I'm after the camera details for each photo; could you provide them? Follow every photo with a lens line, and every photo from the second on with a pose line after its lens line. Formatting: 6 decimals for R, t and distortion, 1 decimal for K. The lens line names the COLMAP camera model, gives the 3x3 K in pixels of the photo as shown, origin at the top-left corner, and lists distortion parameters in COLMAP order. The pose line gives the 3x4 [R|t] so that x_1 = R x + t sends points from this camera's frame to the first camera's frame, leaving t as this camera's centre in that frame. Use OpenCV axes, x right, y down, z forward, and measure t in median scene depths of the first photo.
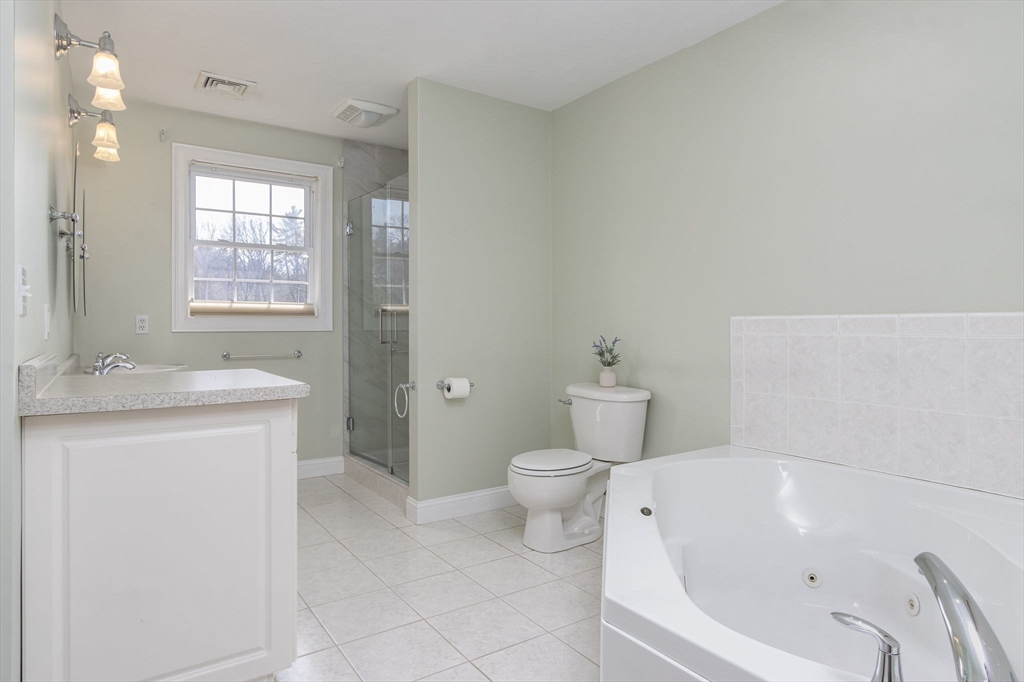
lens RADIAL K [[599.9, 0, 509.4], [0, 599.9, 326.4], [0, 0, 1]] dist [-0.005657, 0.000018]
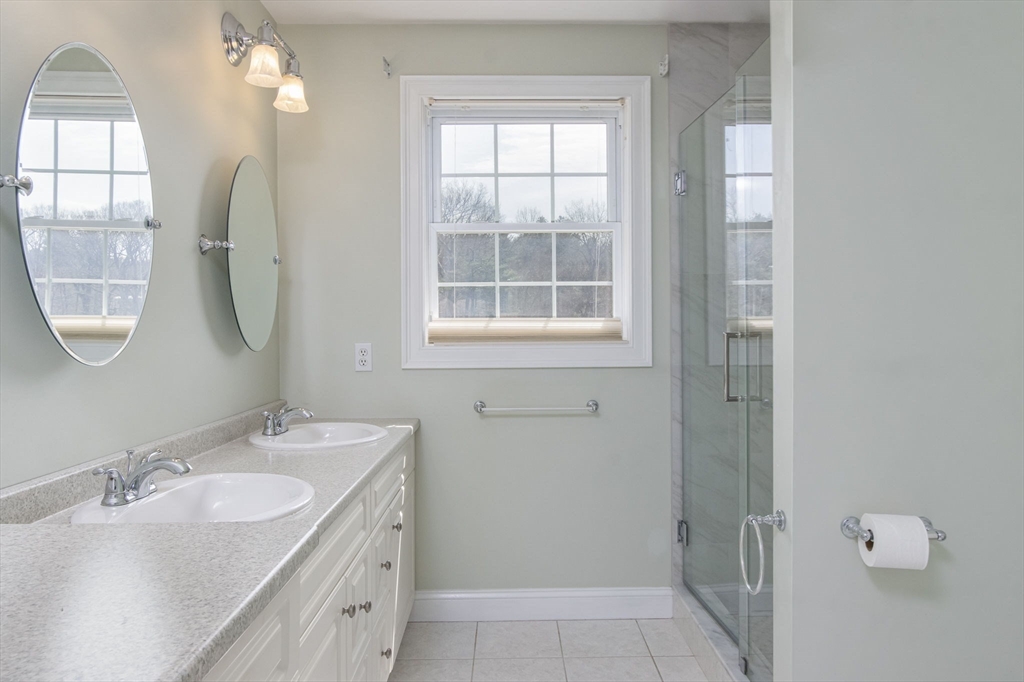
lens RADIAL K [[719.9, 0, 512.0], [0, 719.9, 341.0], [0, 0, 1]] dist [-0.041107, -0.000796]
pose [[0.833033, 0.004142, -0.553208, -0.030100], [0.005188, 0.999870, 0.015298, -0.027805], [0.553199, -0.015614, 0.832903, 0.361854]]
